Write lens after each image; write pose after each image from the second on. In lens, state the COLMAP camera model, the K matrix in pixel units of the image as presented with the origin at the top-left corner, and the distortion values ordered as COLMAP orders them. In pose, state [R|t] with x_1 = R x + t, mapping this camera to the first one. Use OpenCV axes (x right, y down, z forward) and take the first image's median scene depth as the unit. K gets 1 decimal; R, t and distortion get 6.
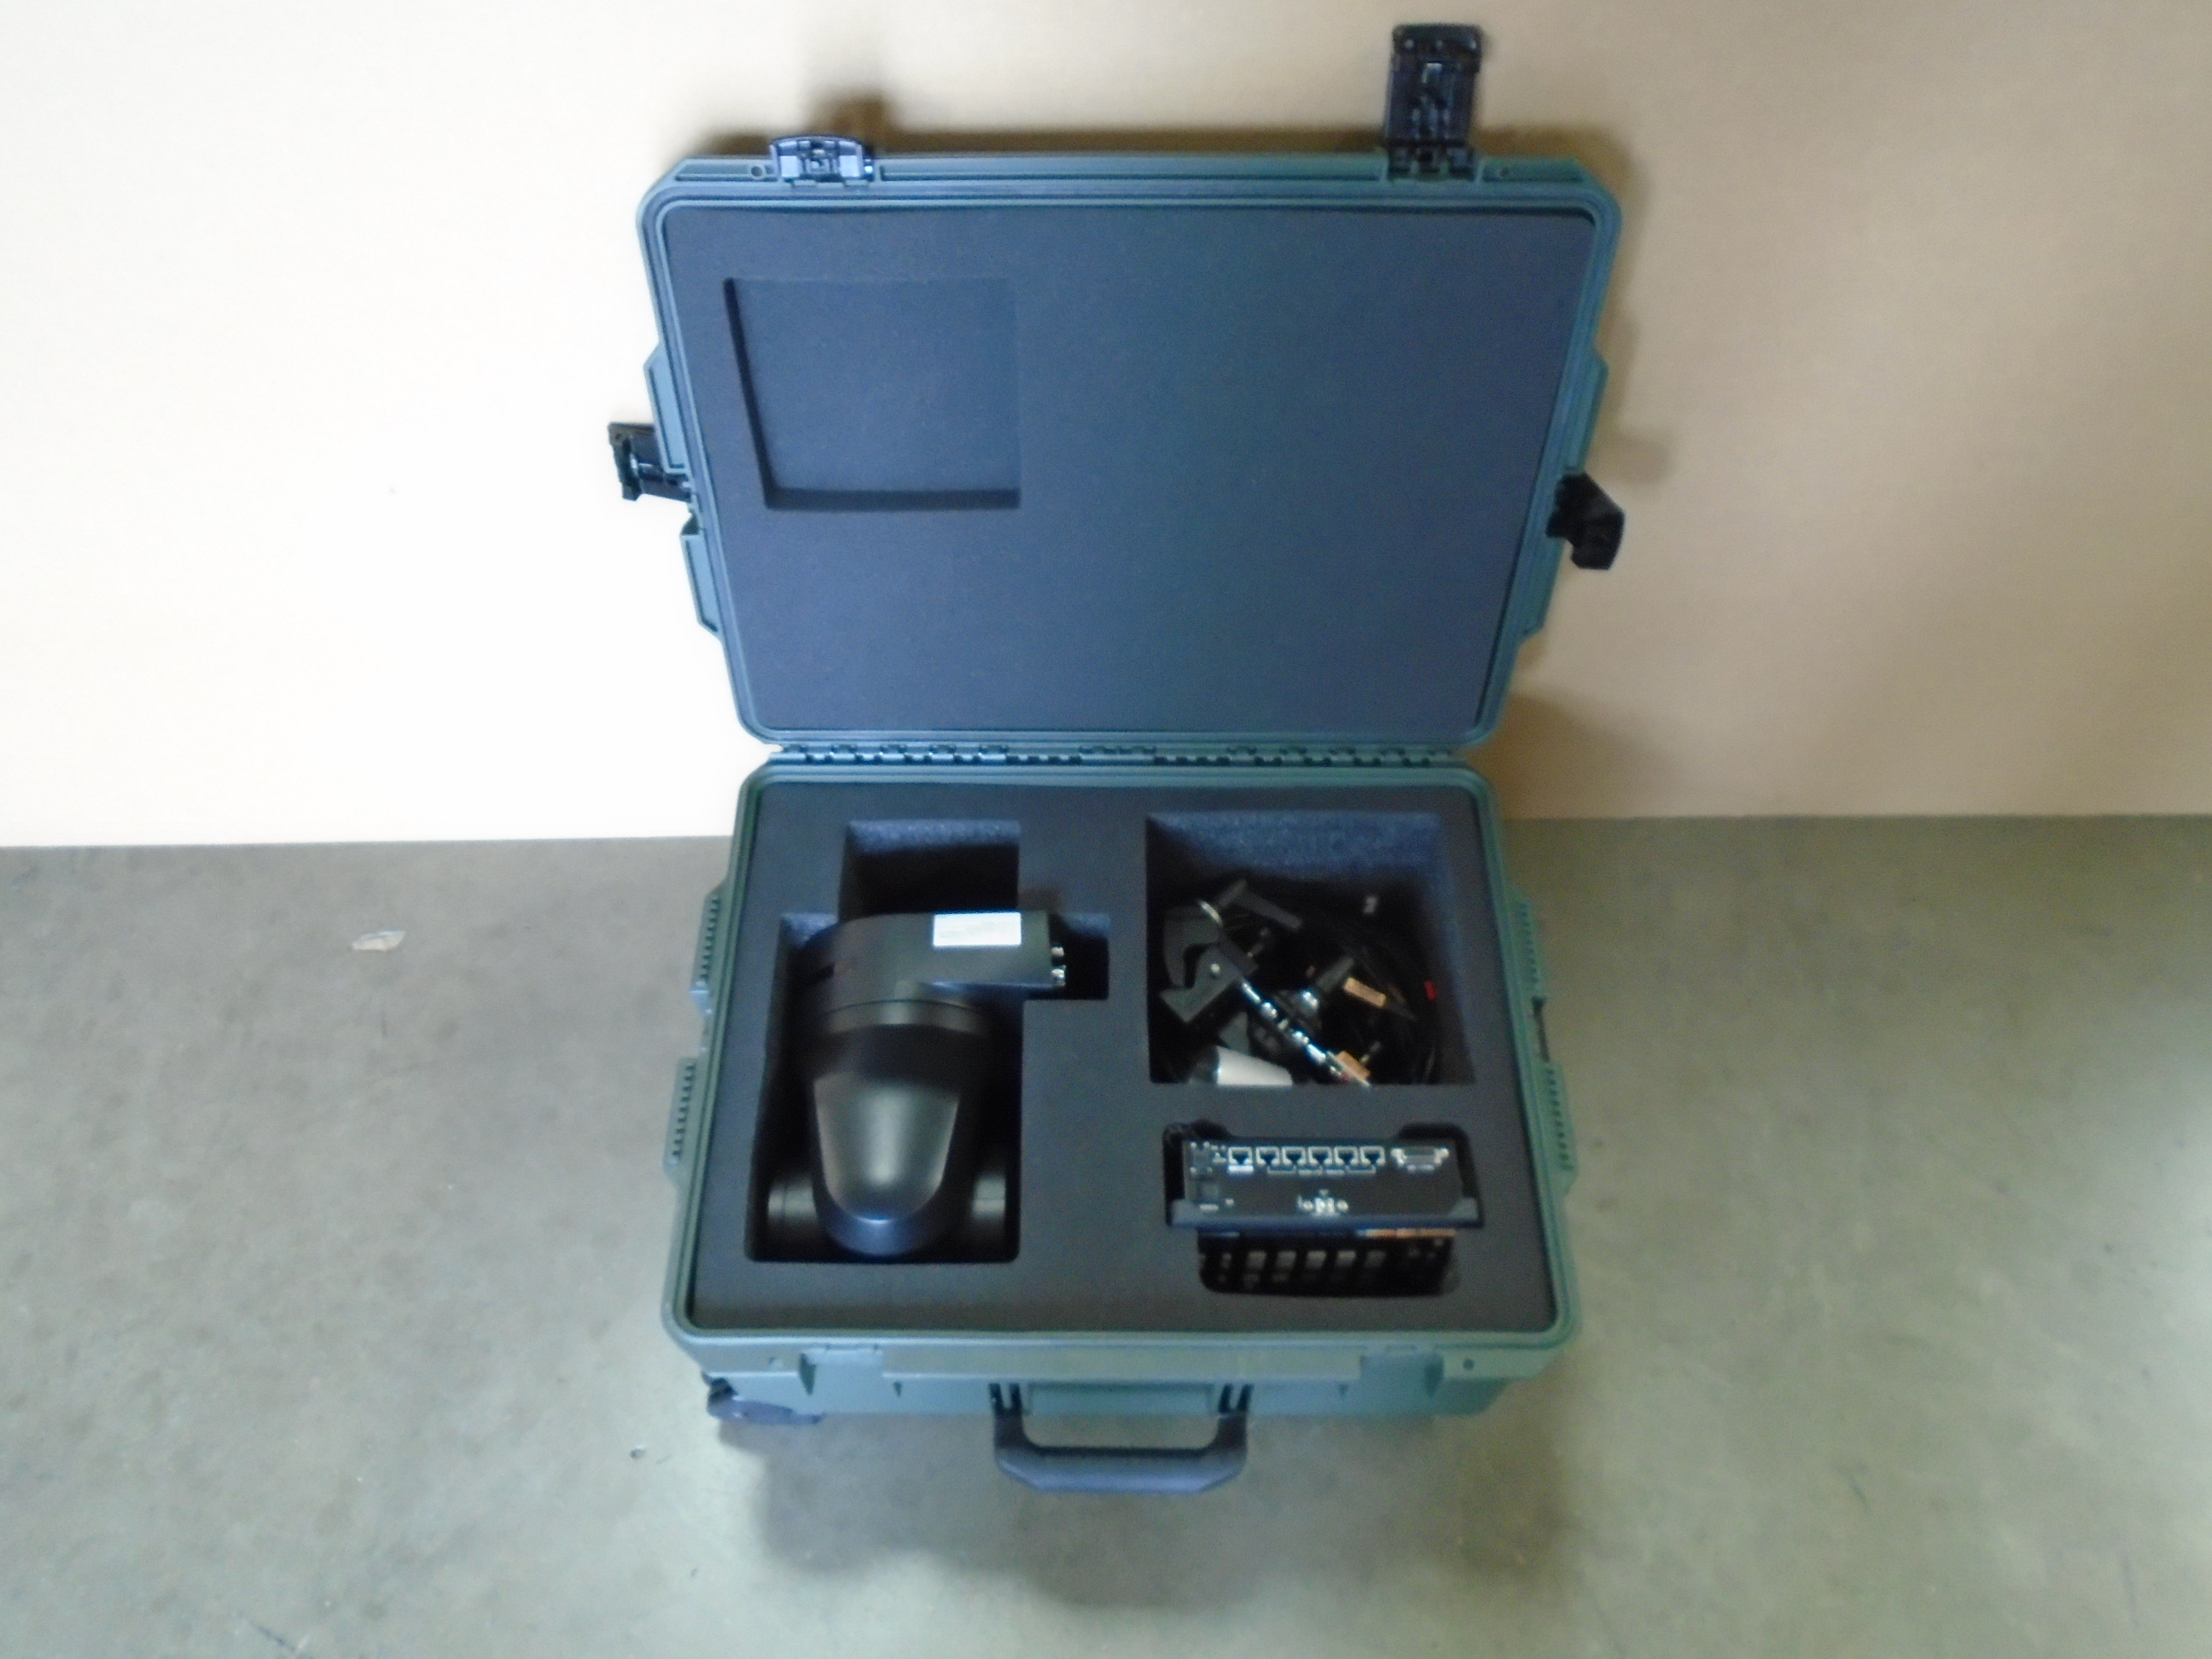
lens RADIAL K [[1712.3, 0, 1090.8], [0, 1712.3, 833.7], [0, 0, 1]] dist [-0.011763, 0.010272]
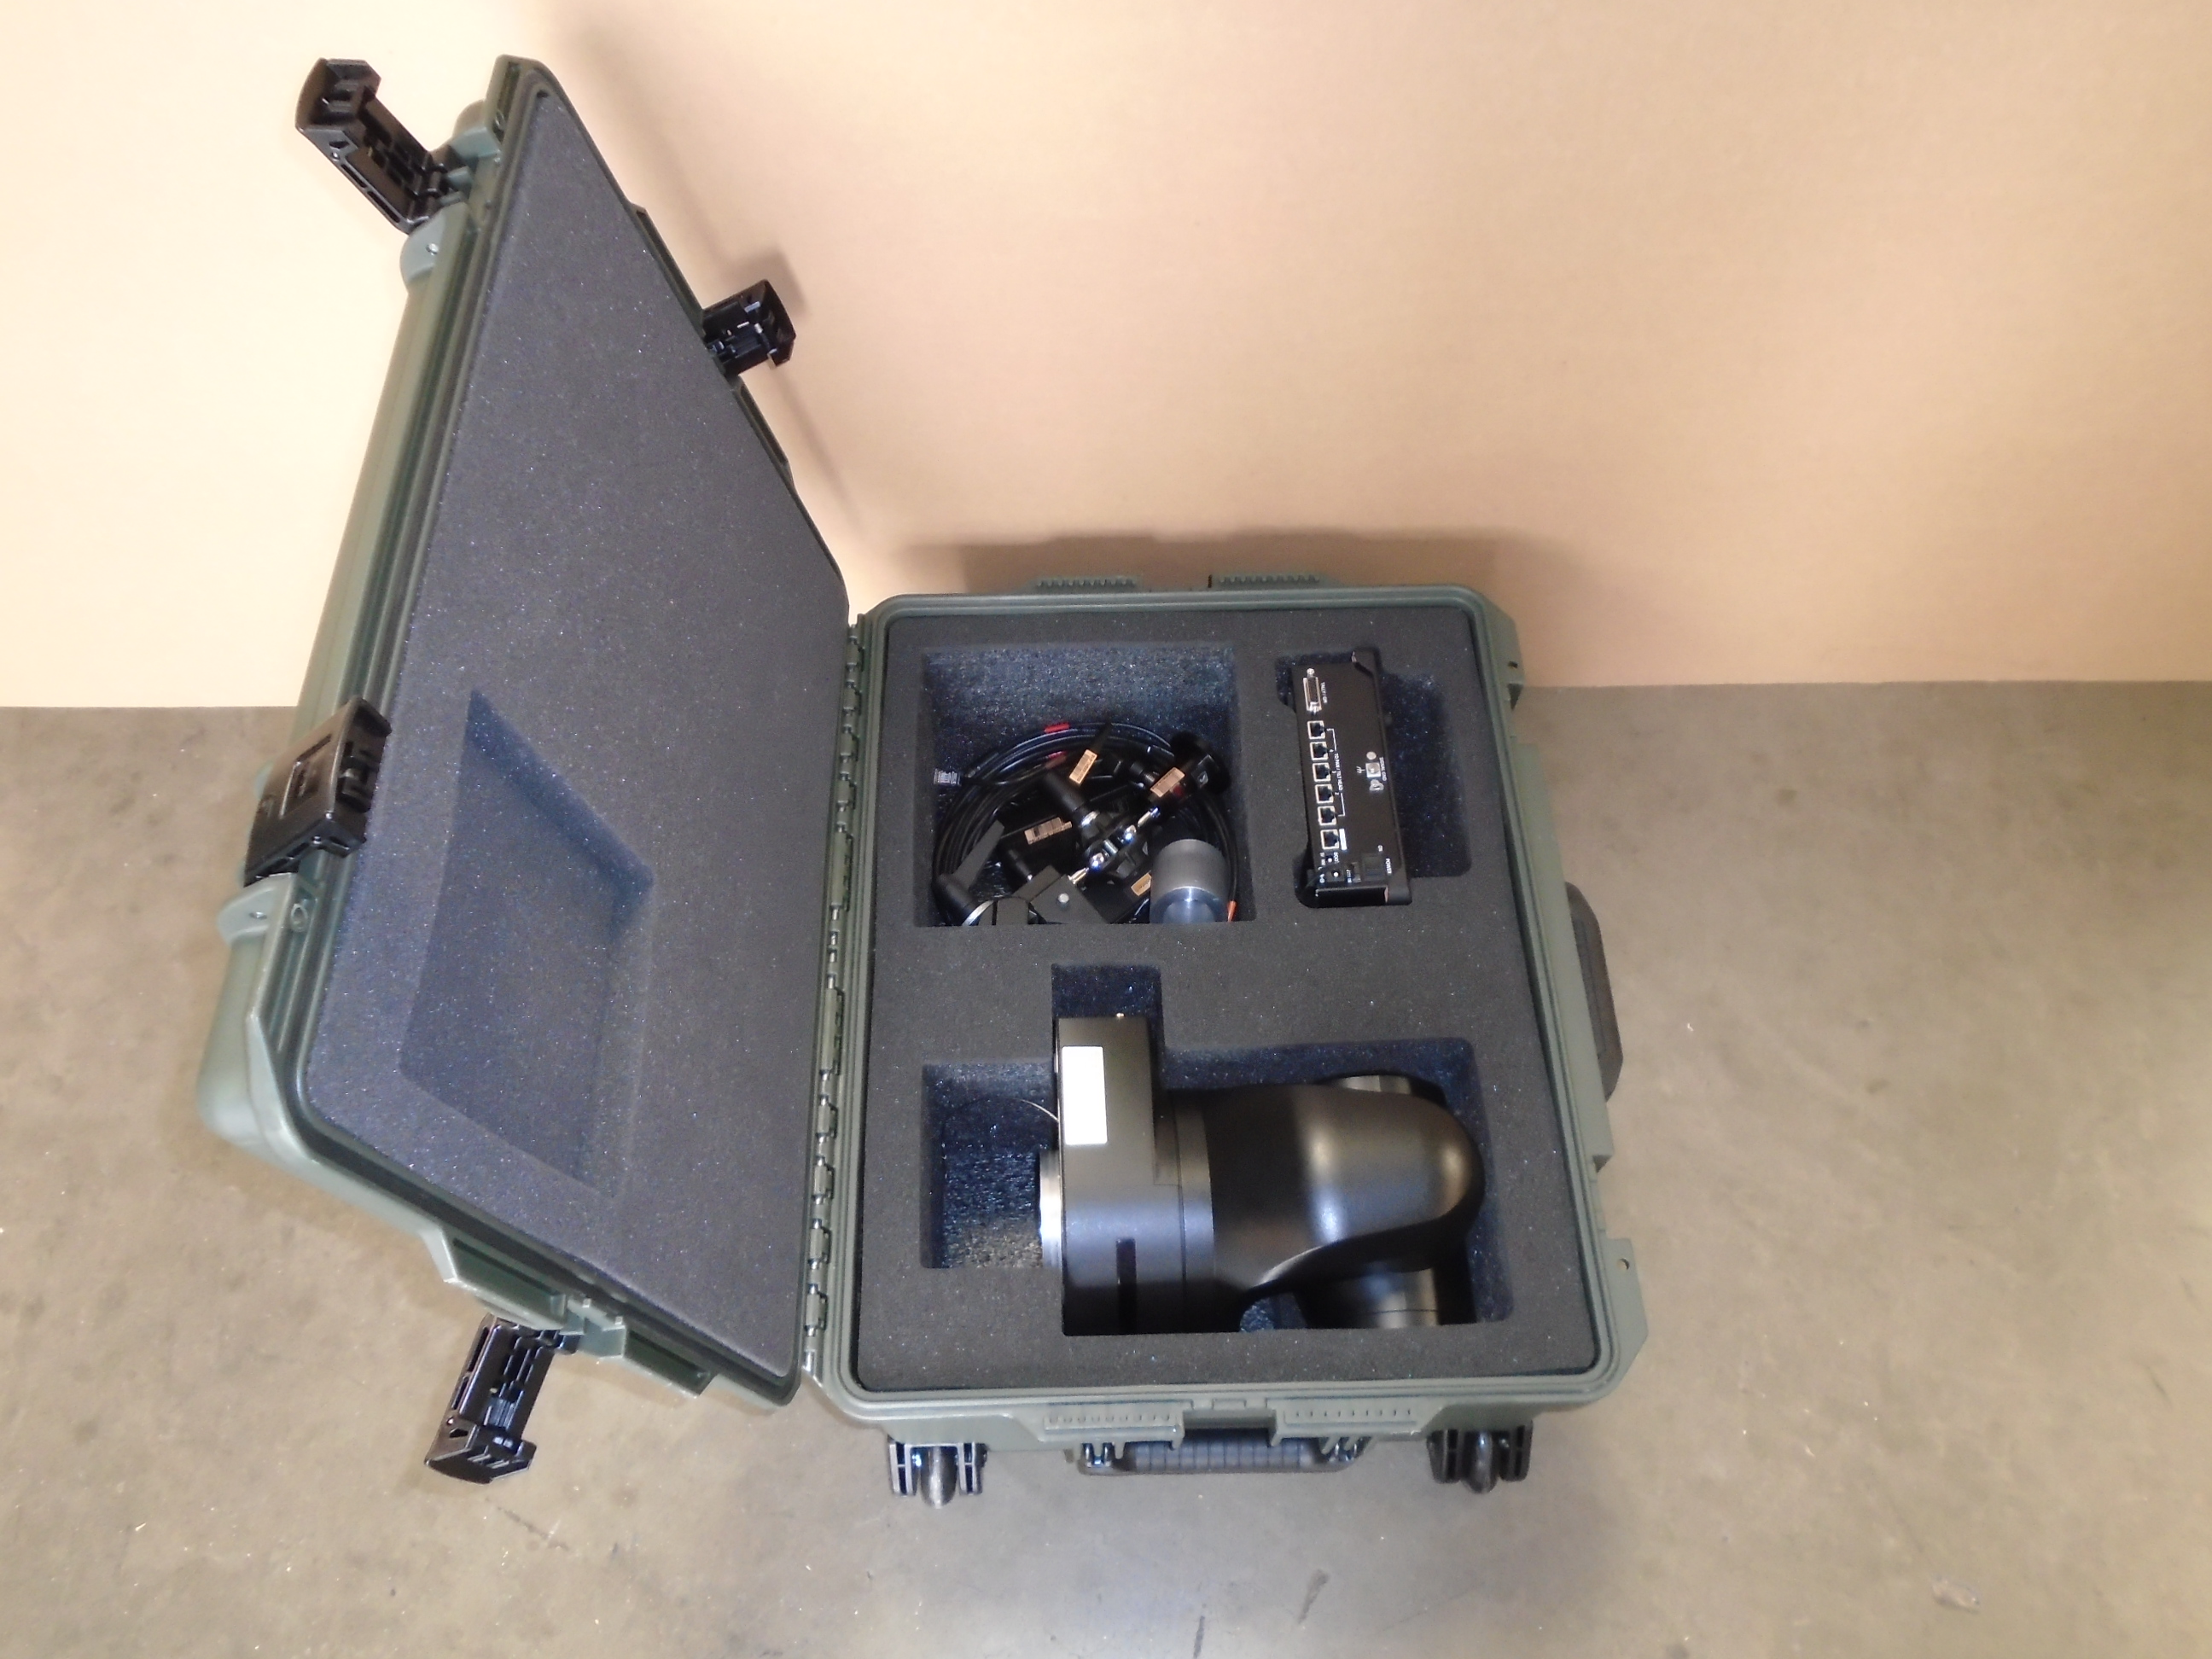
lens RADIAL K [[1712.3, 0, 1118.4], [0, 1712.3, 840.5], [0, 0, 1]] dist [-0.011763, 0.010272]
pose [[-0.031452, -0.868321, 0.495004, -0.375844], [0.825280, 0.256822, 0.502946, -0.387247], [-0.563847, 0.424336, 0.708531, 0.332749]]
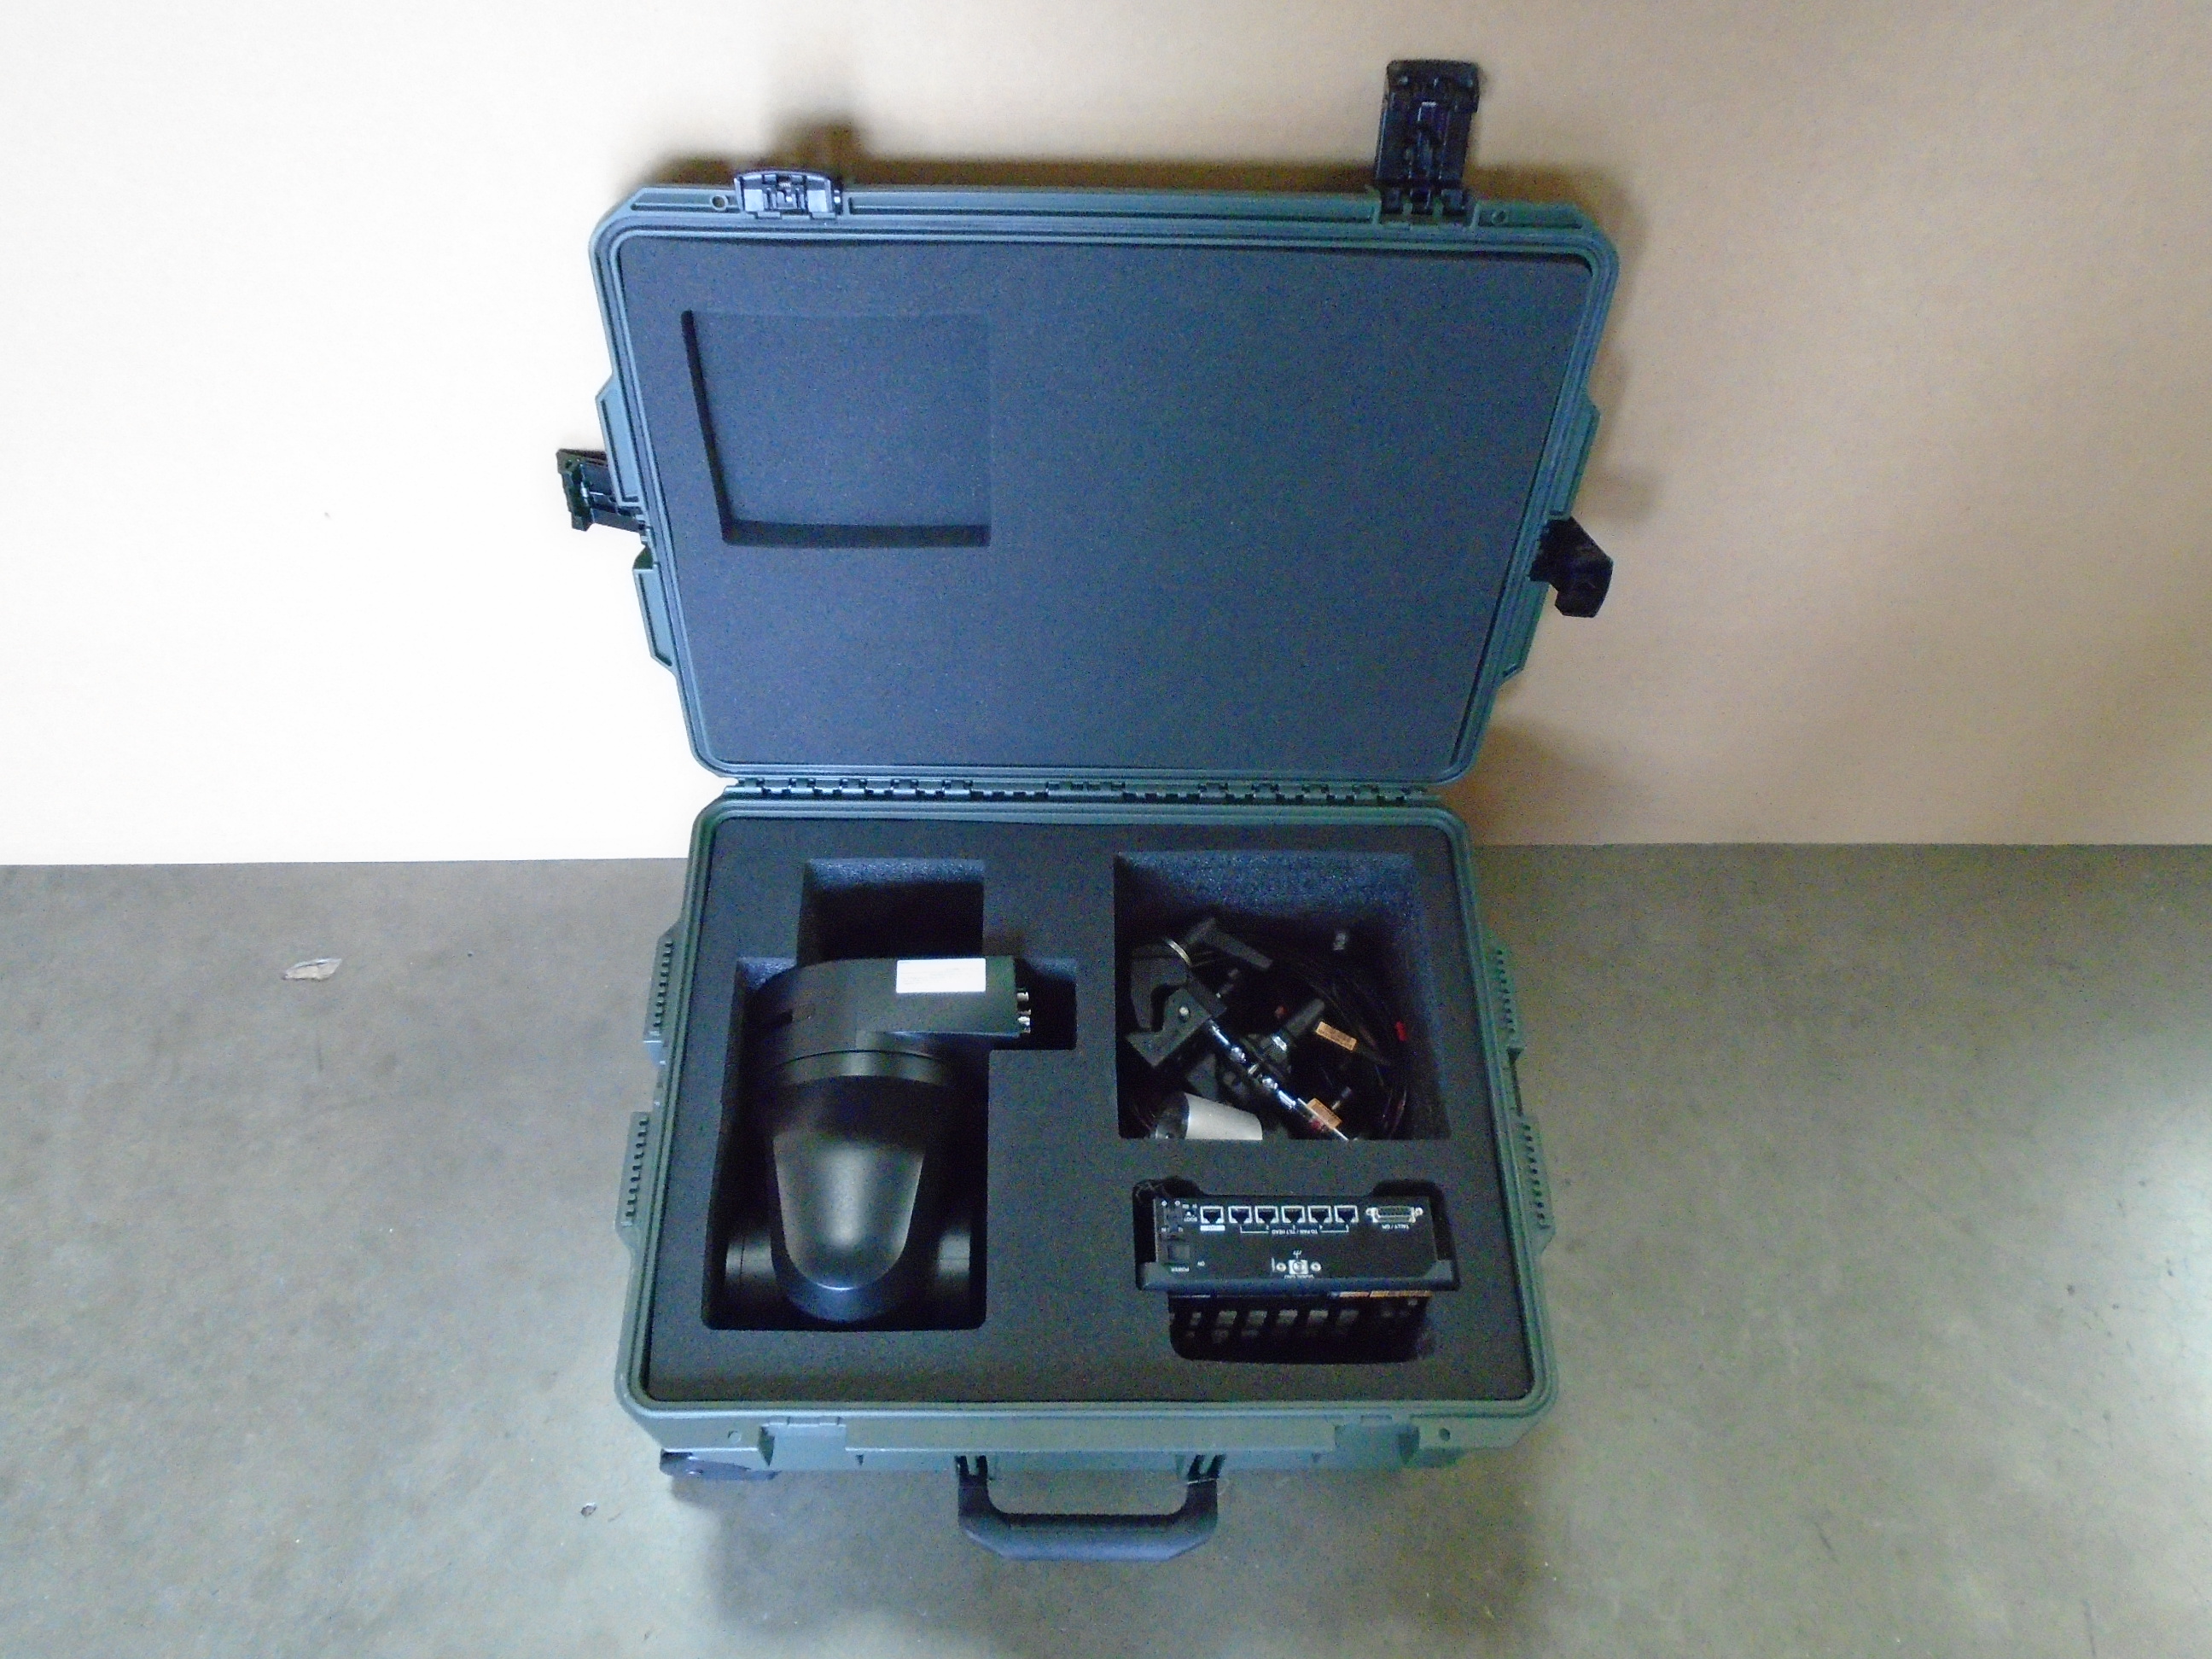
lens RADIAL K [[1712.3, 0, 1090.2], [0, 1712.3, 830.9], [0, 0, 1]] dist [-0.011763, 0.010272]
pose [[0.999382, 0.006021, 0.034623, -0.015920], [-0.006881, 0.999669, 0.024784, -0.050495], [-0.034463, -0.025007, 0.999093, 0.029917]]
